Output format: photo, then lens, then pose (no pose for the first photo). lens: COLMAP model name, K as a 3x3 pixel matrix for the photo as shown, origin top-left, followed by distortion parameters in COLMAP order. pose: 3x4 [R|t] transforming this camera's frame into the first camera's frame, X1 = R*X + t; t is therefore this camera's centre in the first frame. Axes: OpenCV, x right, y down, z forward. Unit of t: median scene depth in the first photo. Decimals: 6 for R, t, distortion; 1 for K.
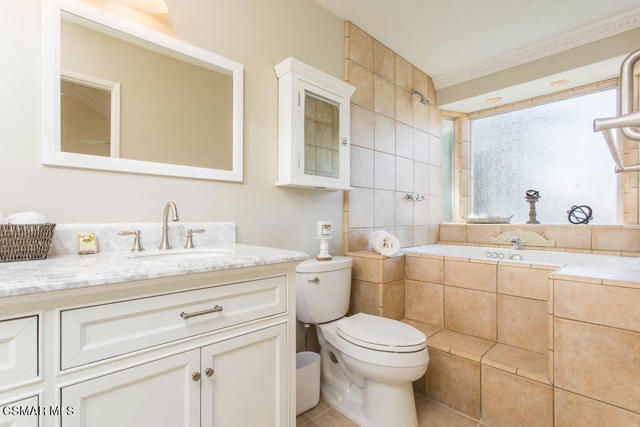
lens RADIAL K [[301.7, 0, 318.1], [0, 301.7, 211.2], [0, 0, 1]] dist [0.000875, 0.000101]
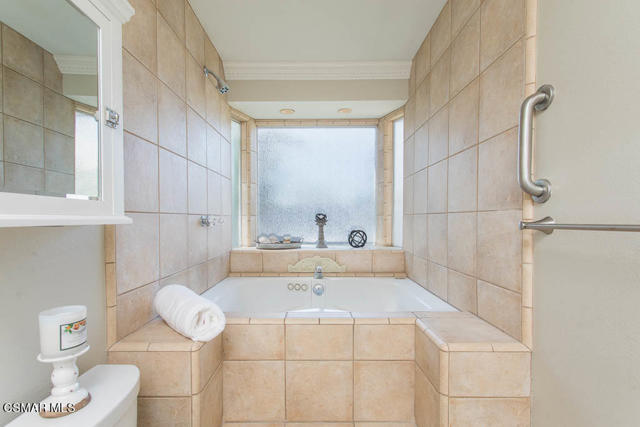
lens RADIAL K [[306.5, 0, 317.8], [0, 306.5, 228.2], [0, 0, 1]] dist [0.000515, -0.000005]
pose [[0.691444, -0.019496, 0.722167, -0.030169], [-0.013438, 0.999116, 0.039839, -0.072813], [-0.722305, -0.037251, 0.690571, 0.368436]]
